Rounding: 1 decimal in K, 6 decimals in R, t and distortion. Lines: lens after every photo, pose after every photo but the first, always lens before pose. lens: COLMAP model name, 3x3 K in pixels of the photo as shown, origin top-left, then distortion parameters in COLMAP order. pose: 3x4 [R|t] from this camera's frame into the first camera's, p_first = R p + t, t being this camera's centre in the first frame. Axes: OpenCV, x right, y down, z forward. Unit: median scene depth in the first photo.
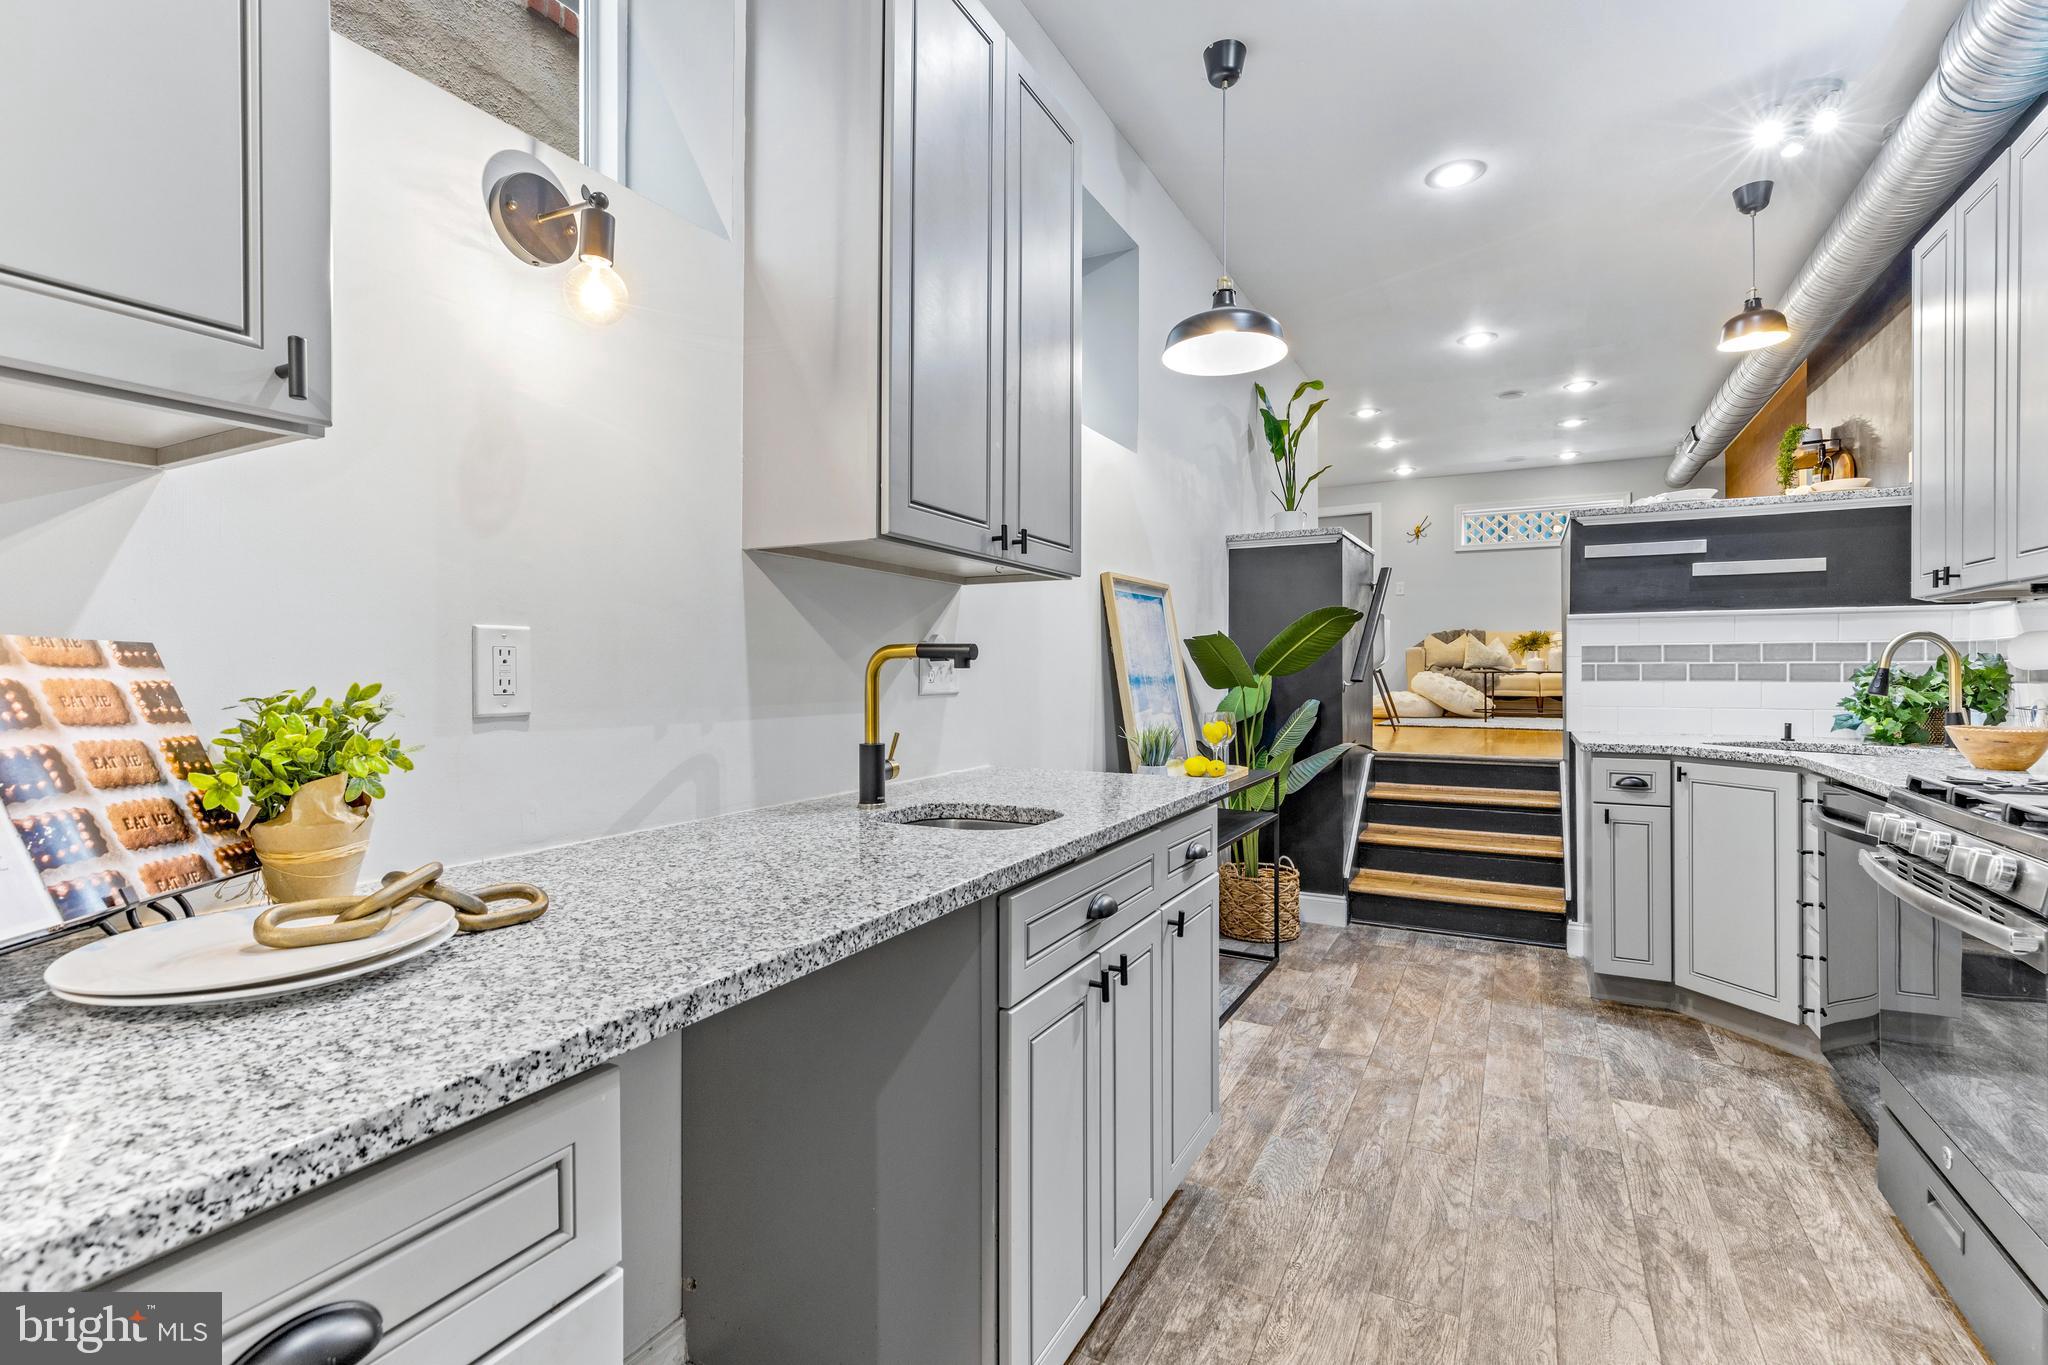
lens RADIAL K [[938.6, 0, 1022.6], [0, 938.6, 674.1], [0, 0, 1]] dist [0.002638, 0.000167]
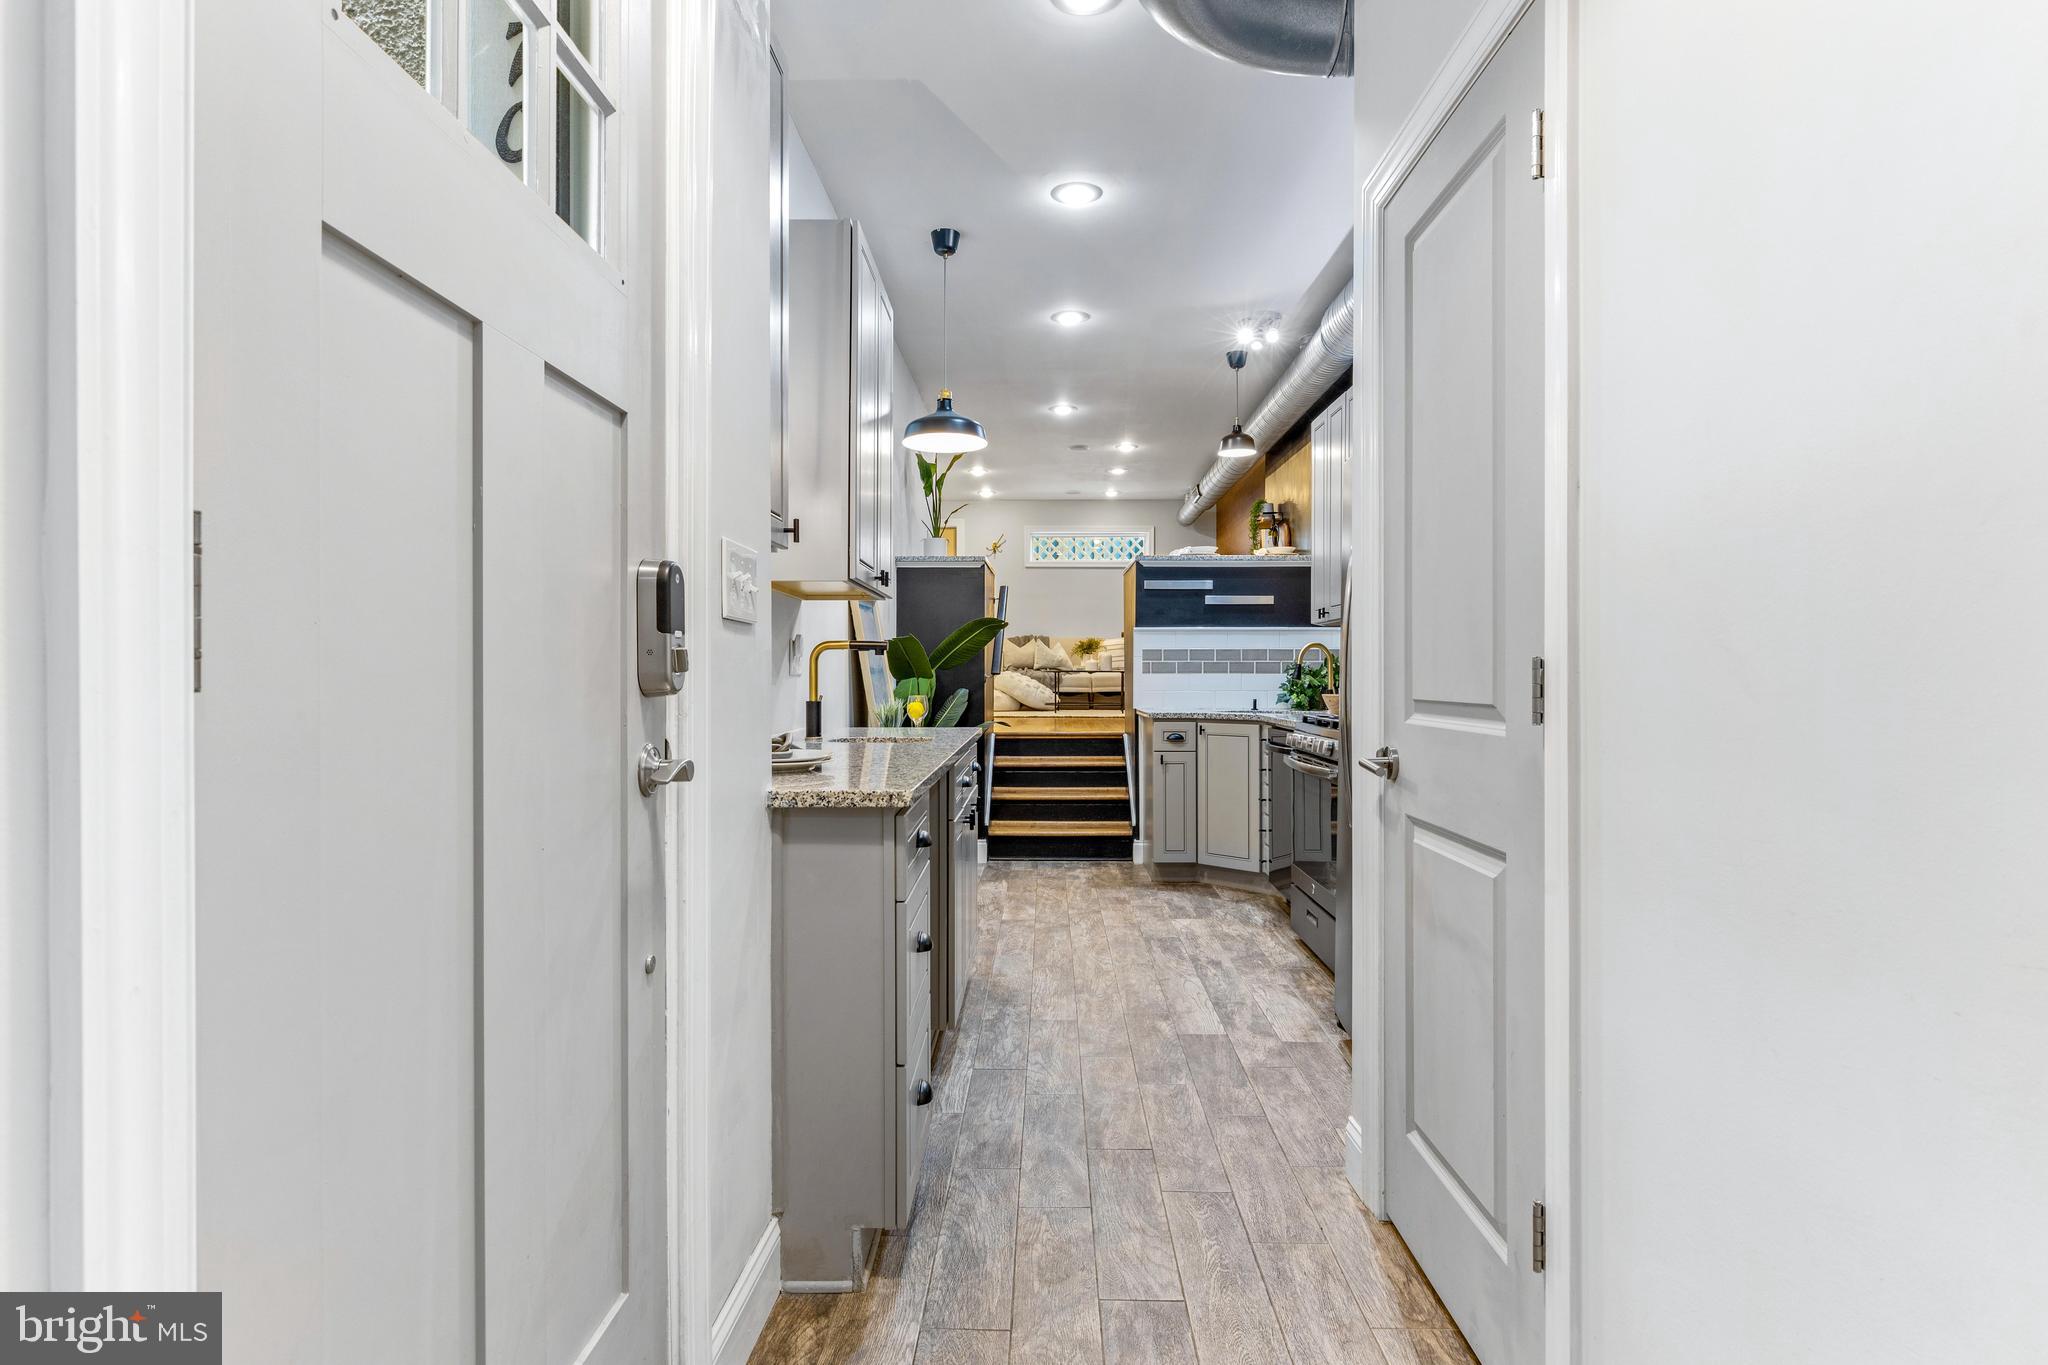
lens RADIAL K [[1078.7, 0, 1024.0], [0, 1078.7, 682.5], [0, 0, 1]] dist [-0.000855, -0.000048]
pose [[0.890651, -0.000670, 0.454687, -0.360350], [-0.000157, 0.999998, 0.001782, 0.020289], [-0.454687, -0.001659, 0.890650, -0.443961]]
